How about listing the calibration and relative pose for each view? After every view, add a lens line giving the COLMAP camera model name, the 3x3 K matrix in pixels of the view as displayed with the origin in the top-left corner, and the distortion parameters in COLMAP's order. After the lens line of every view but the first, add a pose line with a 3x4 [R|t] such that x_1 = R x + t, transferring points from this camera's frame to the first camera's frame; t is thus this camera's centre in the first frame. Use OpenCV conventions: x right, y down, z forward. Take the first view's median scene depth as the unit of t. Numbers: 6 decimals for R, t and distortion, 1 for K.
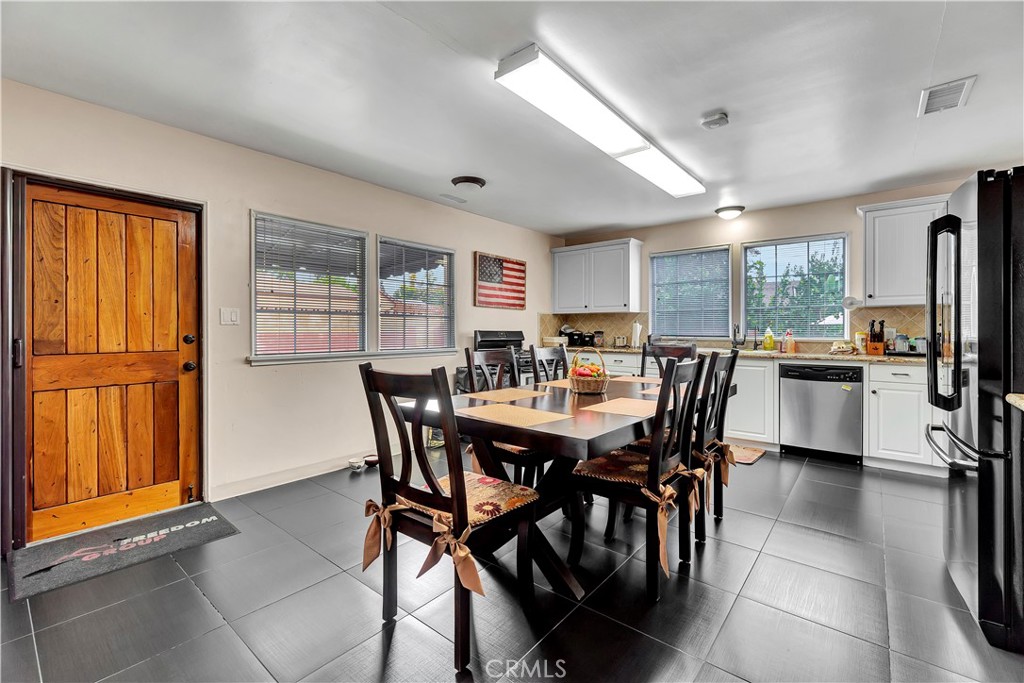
lens RADIAL K [[443.2, 0, 502.5], [0, 443.2, 337.6], [0, 0, 1]] dist [-0.006917, 0.001745]
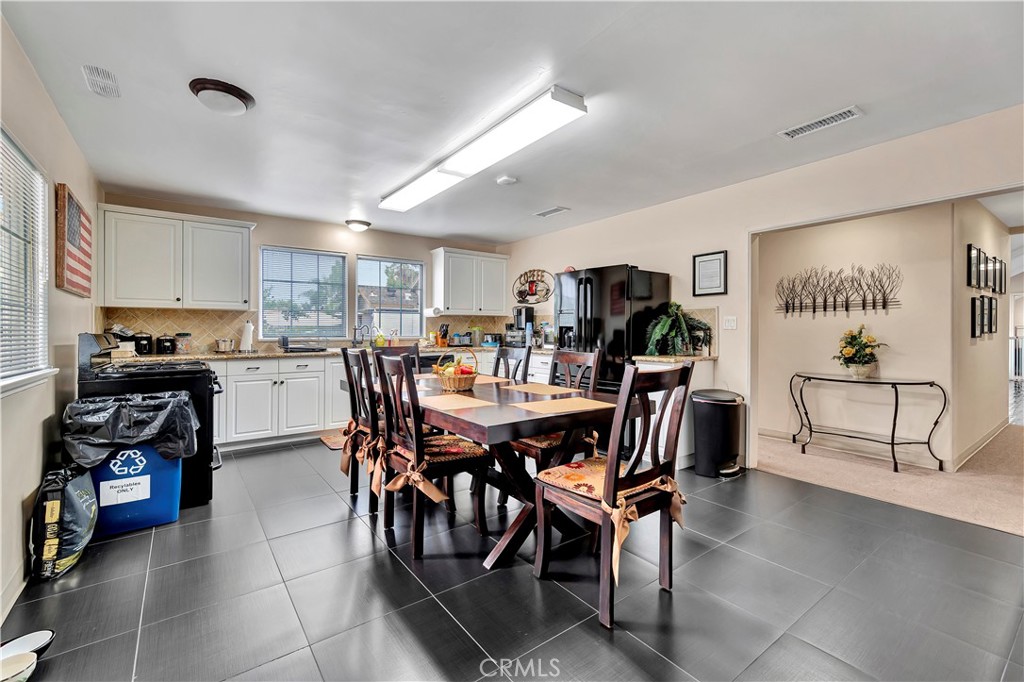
lens RADIAL K [[443.2, 0, 504.7], [0, 443.2, 332.1], [0, 0, 1]] dist [-0.006917, 0.001745]
pose [[0.226664, -0.003798, 0.973966, -0.425014], [0.020324, 0.999793, -0.000831, -0.005103], [-0.973761, 0.019983, 0.226695, 0.337301]]
